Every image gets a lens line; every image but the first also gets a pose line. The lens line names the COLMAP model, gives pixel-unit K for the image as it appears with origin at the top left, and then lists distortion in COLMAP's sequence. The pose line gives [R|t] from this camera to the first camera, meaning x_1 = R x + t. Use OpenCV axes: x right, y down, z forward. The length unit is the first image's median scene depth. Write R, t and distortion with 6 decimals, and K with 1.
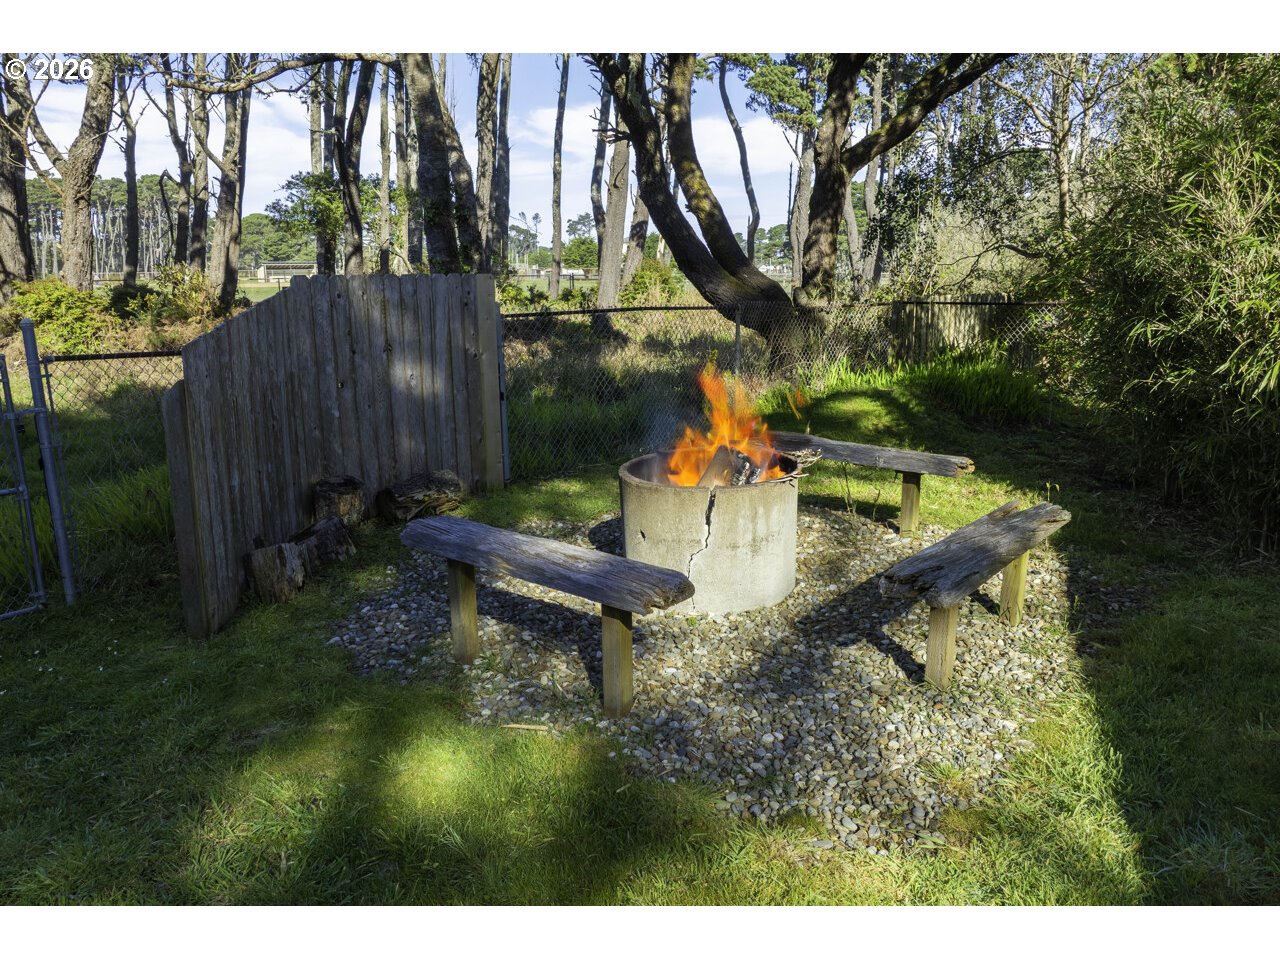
lens RADIAL K [[906.3, 0, 640.0], [0, 906.3, 480.0], [0, 0, 1]] dist [-0.033051, -0.003313]
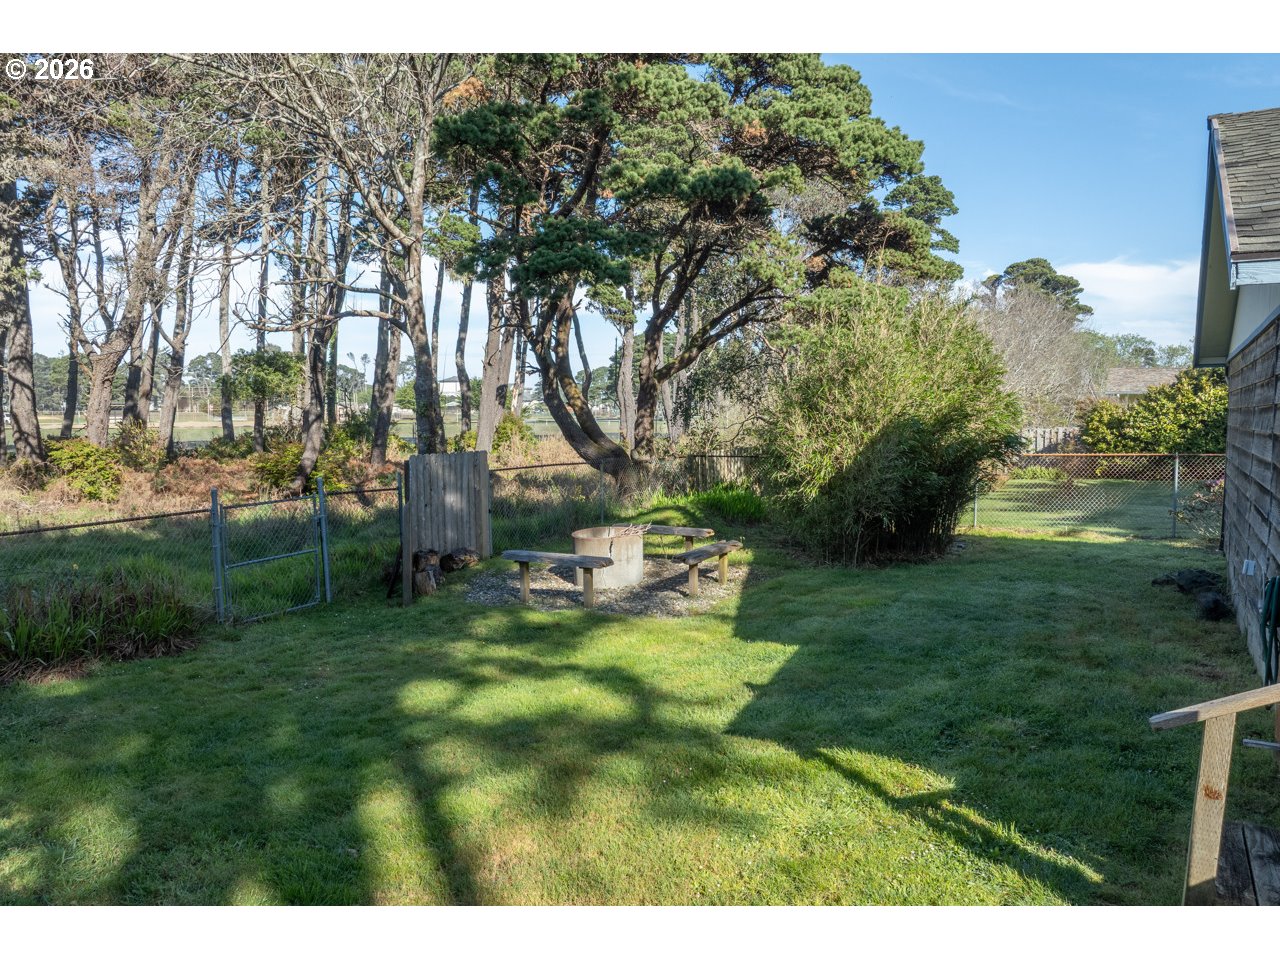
lens RADIAL K [[906.3, 0, 640.0], [0, 906.3, 480.0], [0, 0, 1]] dist [-0.033051, -0.003313]
pose [[0.981579, -0.014658, 0.190494, -0.139810], [0.042300, 0.988982, -0.141865, 0.090516], [-0.186316, 0.147310, 0.971384, -0.665018]]
